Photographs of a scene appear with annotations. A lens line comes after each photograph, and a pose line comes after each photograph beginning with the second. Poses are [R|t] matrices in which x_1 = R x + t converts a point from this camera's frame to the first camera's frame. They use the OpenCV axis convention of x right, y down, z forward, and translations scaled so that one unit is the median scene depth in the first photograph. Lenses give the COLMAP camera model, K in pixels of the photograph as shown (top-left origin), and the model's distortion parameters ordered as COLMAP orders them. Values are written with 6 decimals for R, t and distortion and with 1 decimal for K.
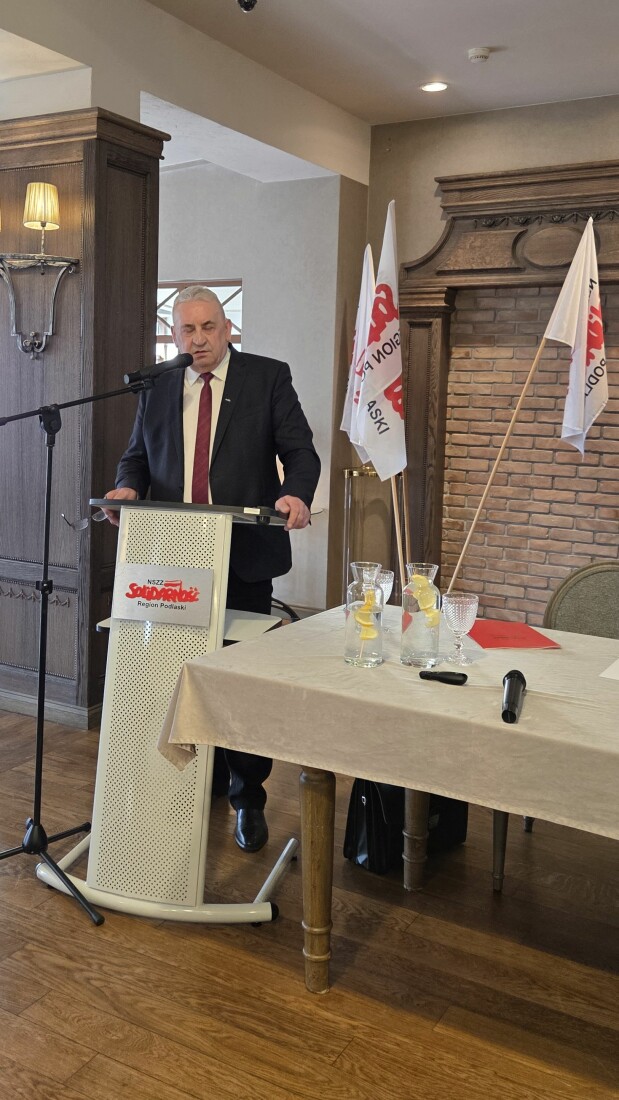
lens RADIAL K [[1030.7, 0, 254.4], [0, 1030.7, 457.7], [0, 0, 1]] dist [0.066244, -0.002453]
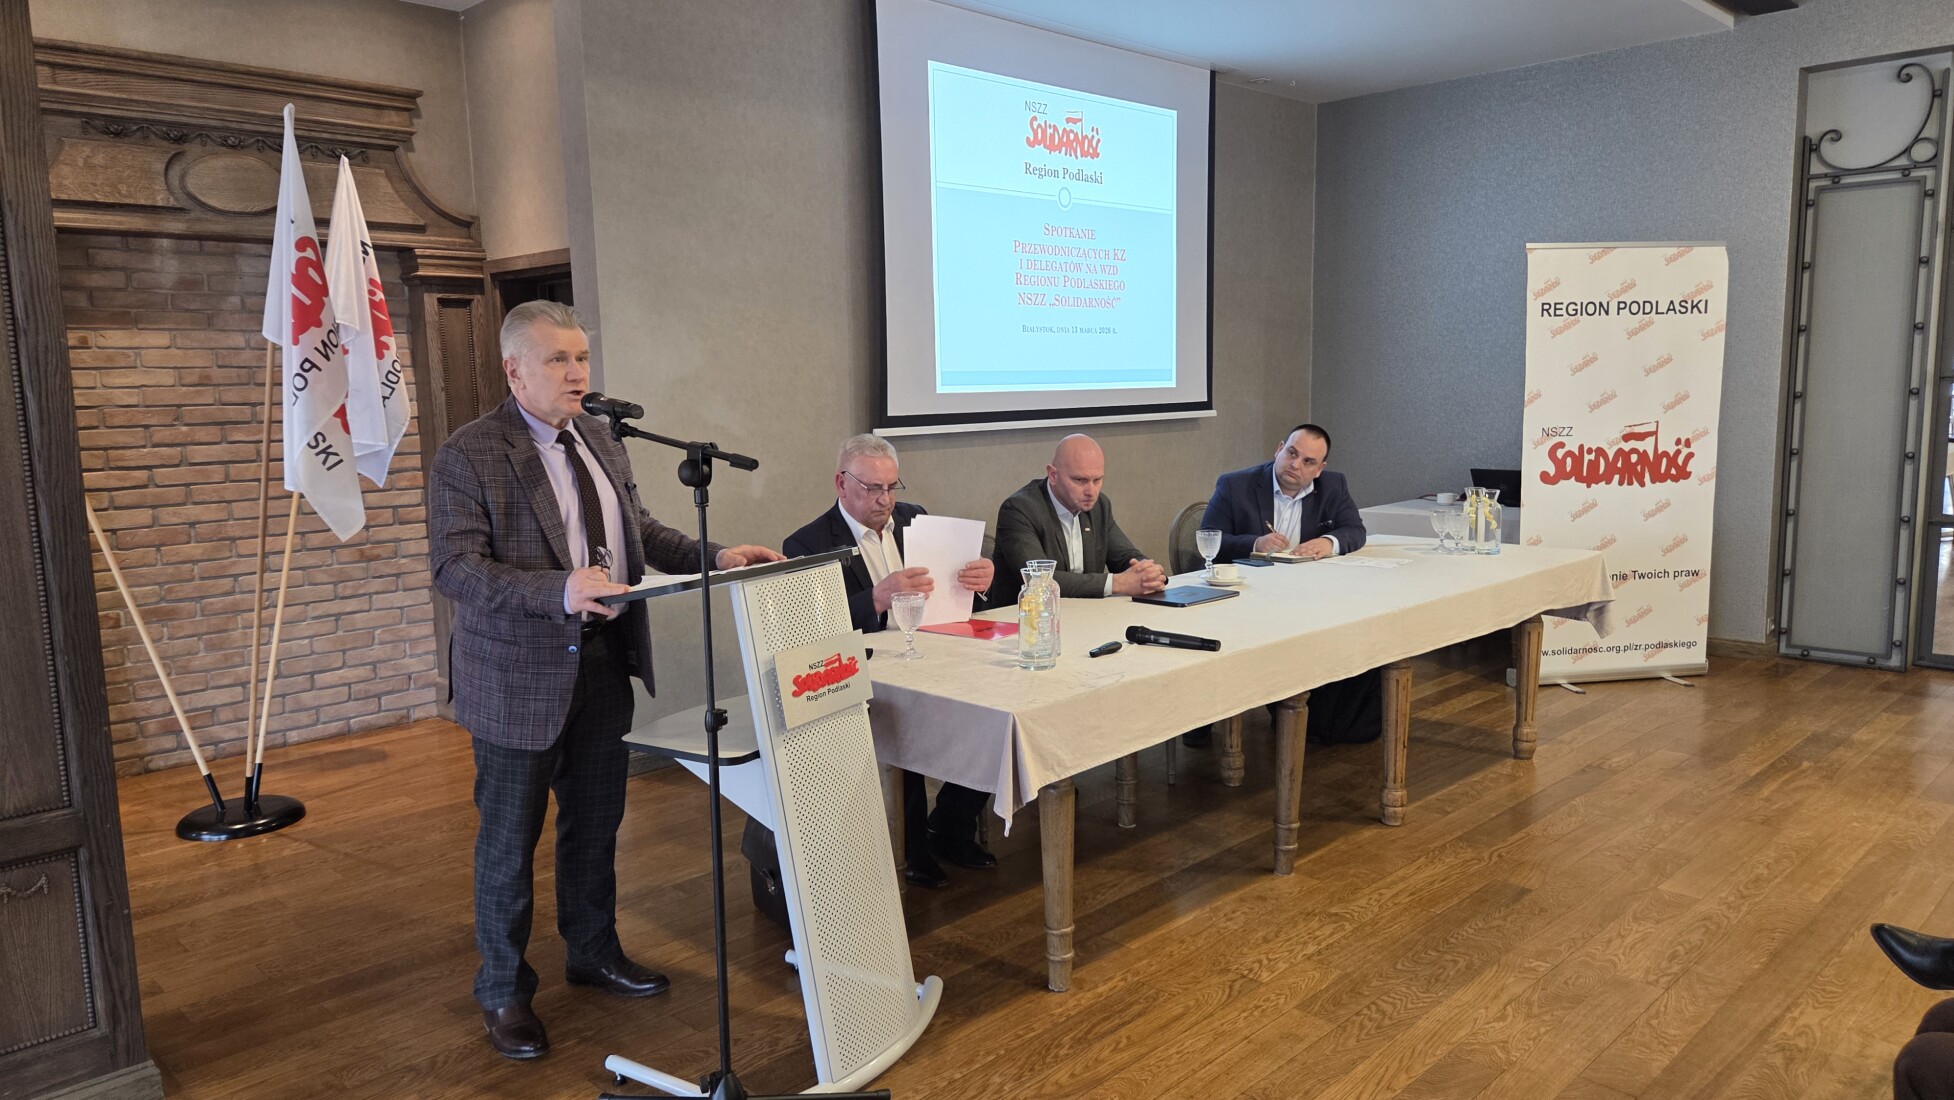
lens RADIAL K [[1324.7, 0, 983.7], [0, 1324.7, 560.6], [0, 0, 1]] dist [0.081007, -0.075411]
pose [[0.224772, -0.164344, 0.960452, -0.483669], [0.093261, 0.984778, 0.146681, -0.041930], [-0.969938, 0.056603, 0.236677, 0.317893]]
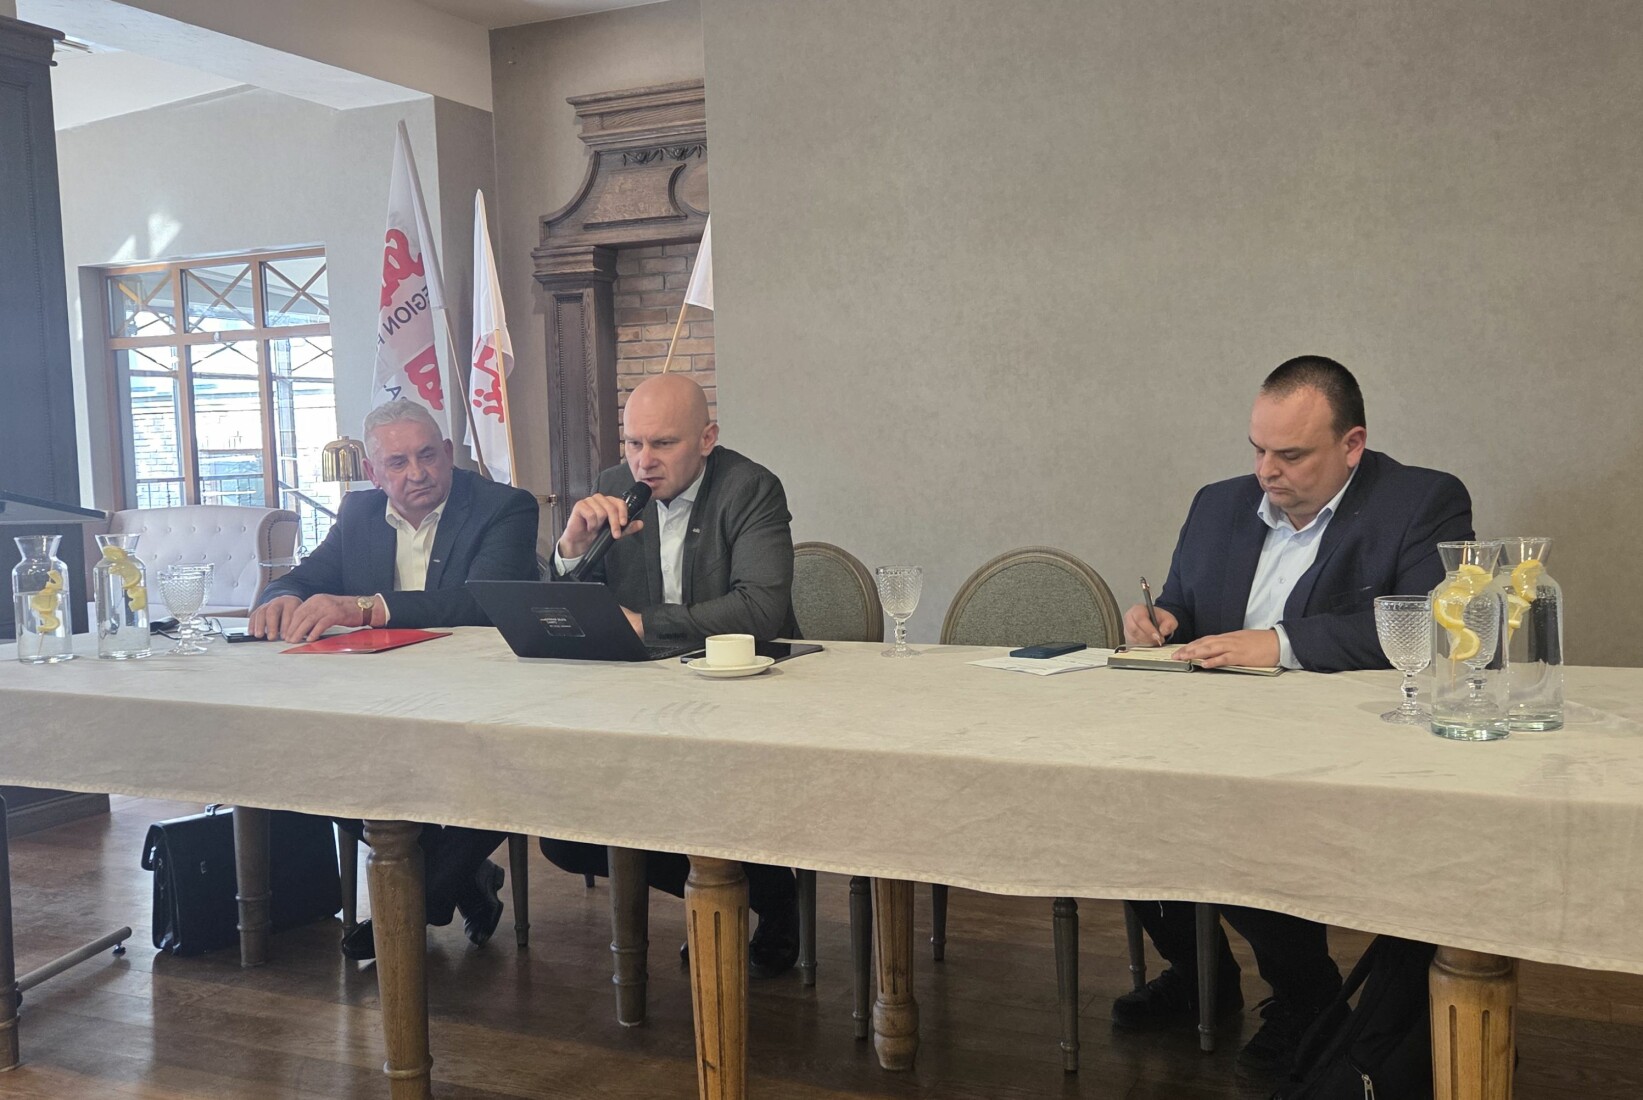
lens RADIAL K [[1489.0, 0, 895.0], [0, 1489.0, 551.3], [0, 0, 1]] dist [0.081658, -0.116315]
pose [[0.990257, -0.061737, 0.124815, 0.258047], [0.061300, 0.998092, 0.007348, 0.061422], [-0.125030, 0.000375, 0.992153, -0.097793]]
